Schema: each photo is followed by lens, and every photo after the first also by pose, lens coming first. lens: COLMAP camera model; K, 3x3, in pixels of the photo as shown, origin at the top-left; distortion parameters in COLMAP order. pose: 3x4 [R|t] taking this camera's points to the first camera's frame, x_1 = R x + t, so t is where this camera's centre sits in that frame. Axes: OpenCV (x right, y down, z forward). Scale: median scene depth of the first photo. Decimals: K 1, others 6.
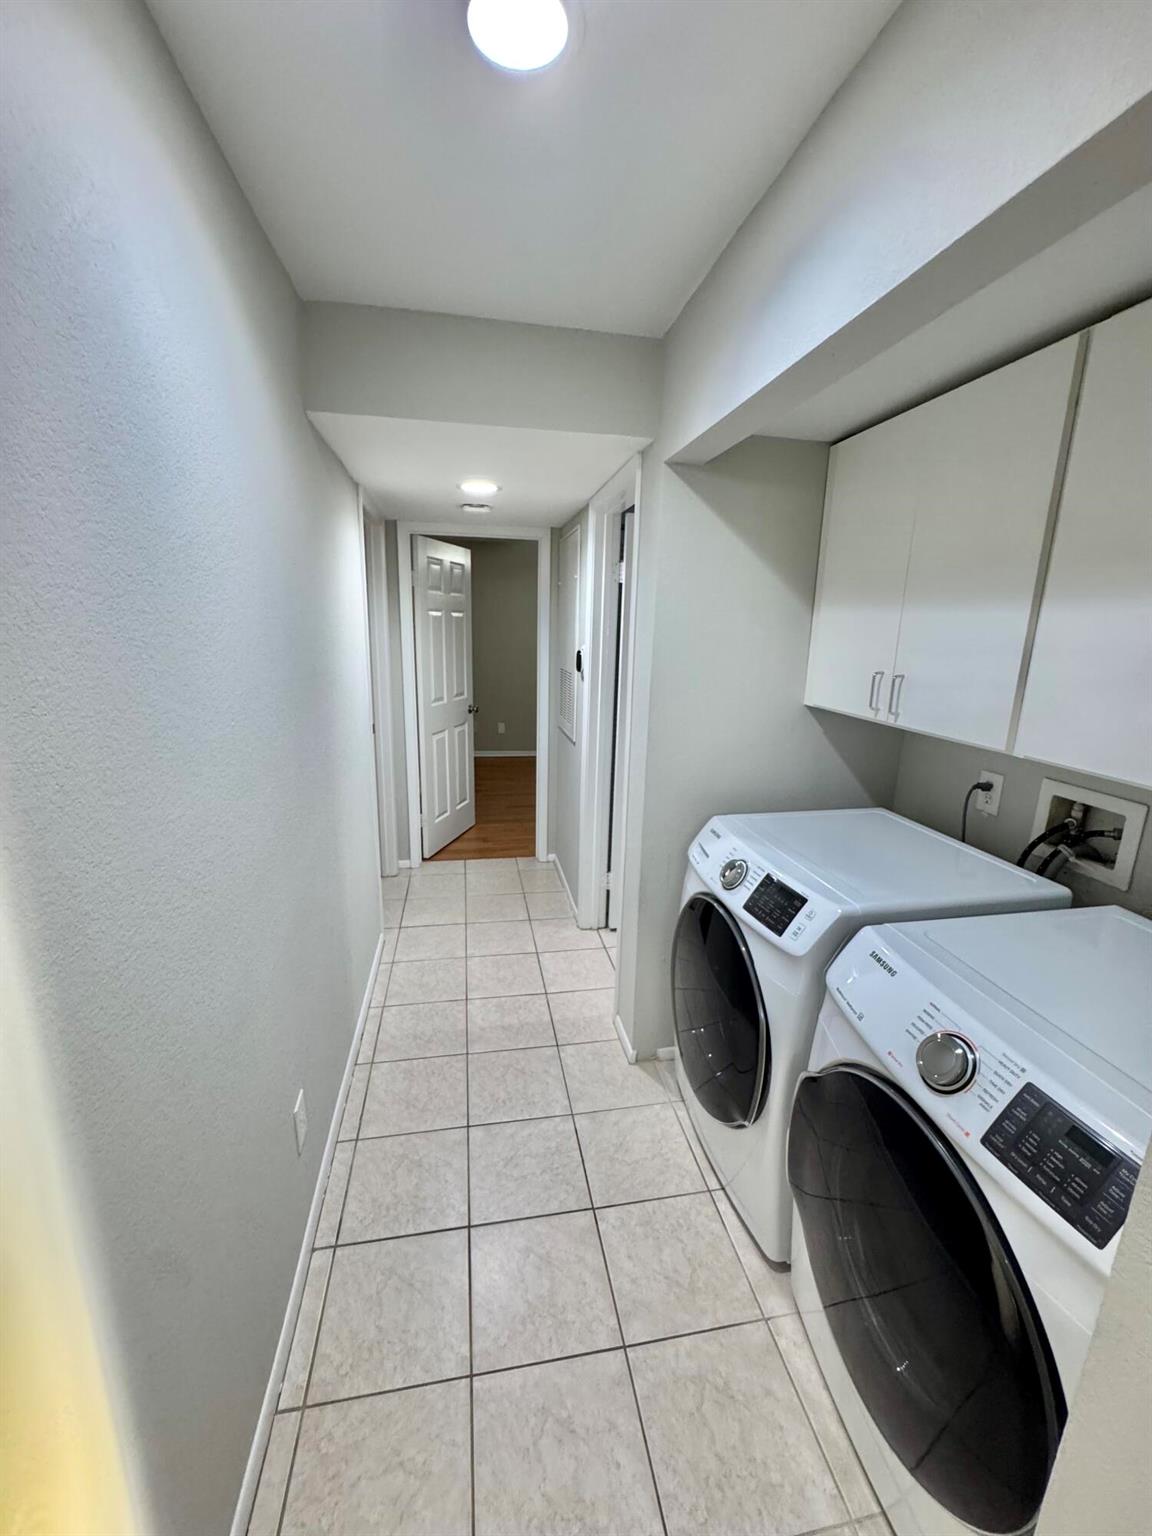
lens RADIAL K [[619.8, 0, 576.0], [0, 619.8, 768.0], [0, 0, 1]] dist [-0.002523, -0.000286]
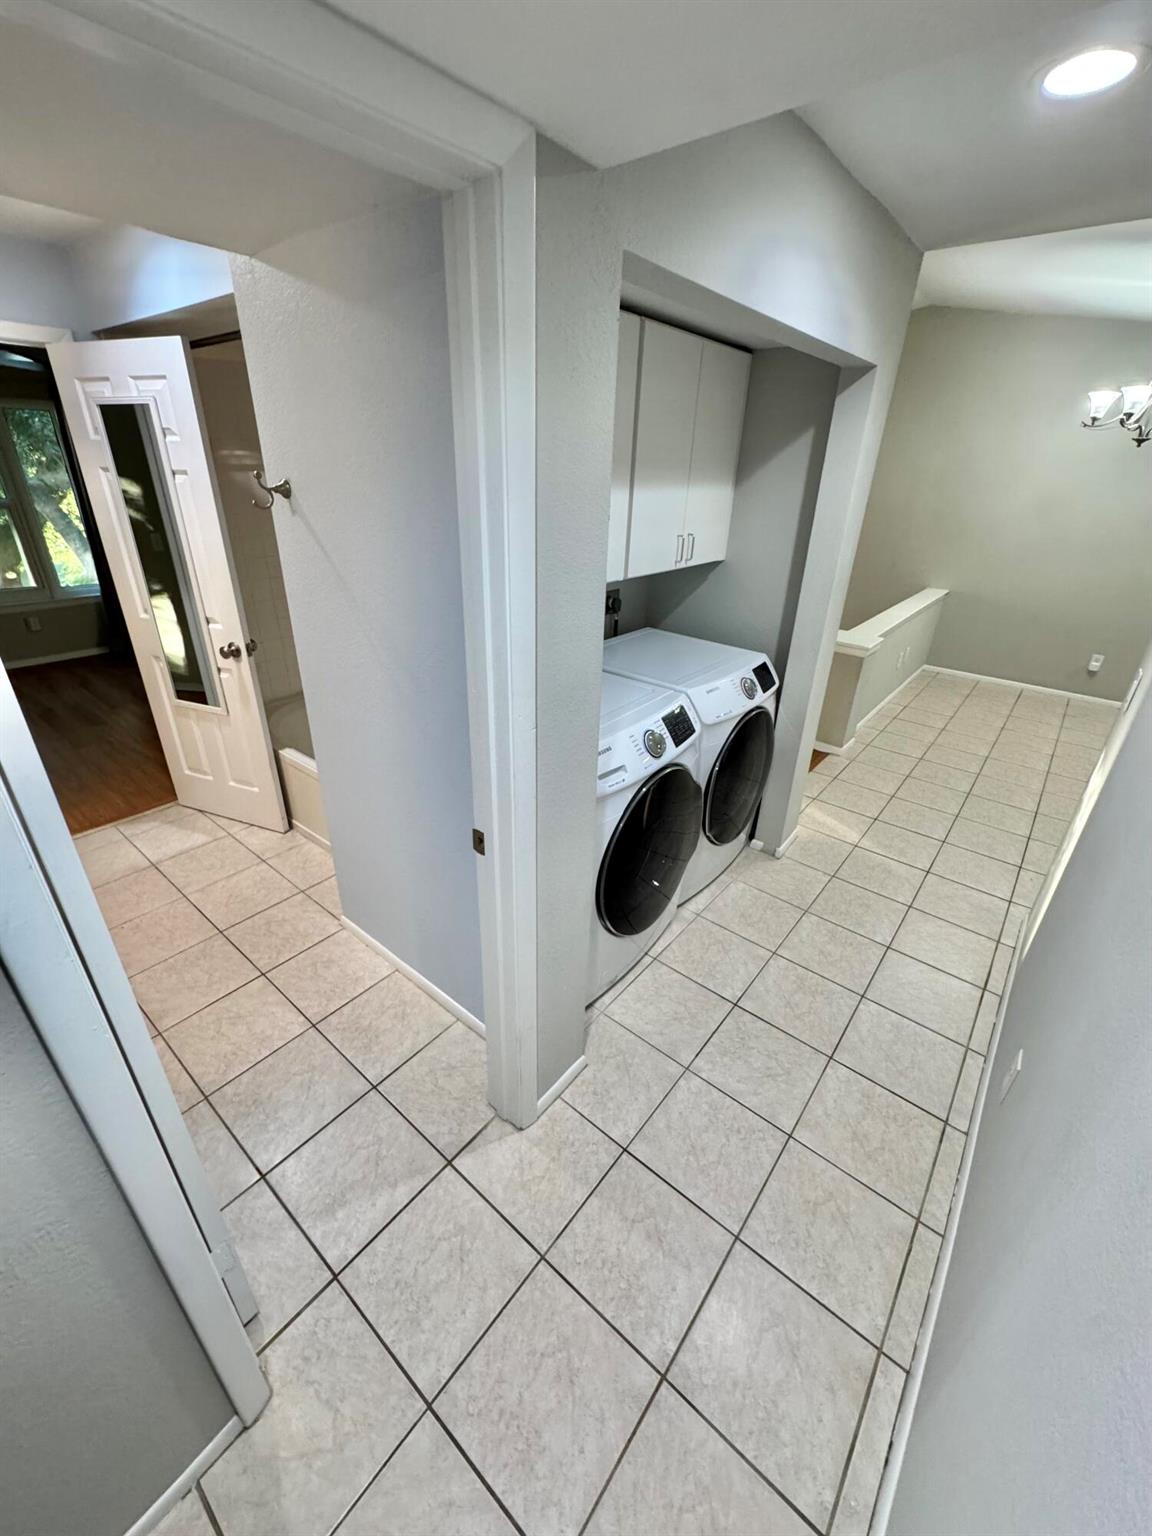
lens RADIAL K [[615.2, 0, 579.4], [0, 615.2, 767.1], [0, 0, 1]] dist [-0.005041, 0.000183]
pose [[-0.651486, -0.376370, 0.658720, -0.383243], [0.127793, 0.801418, 0.584292, -0.433400], [-0.747820, 0.464838, -0.474016, 1.494850]]
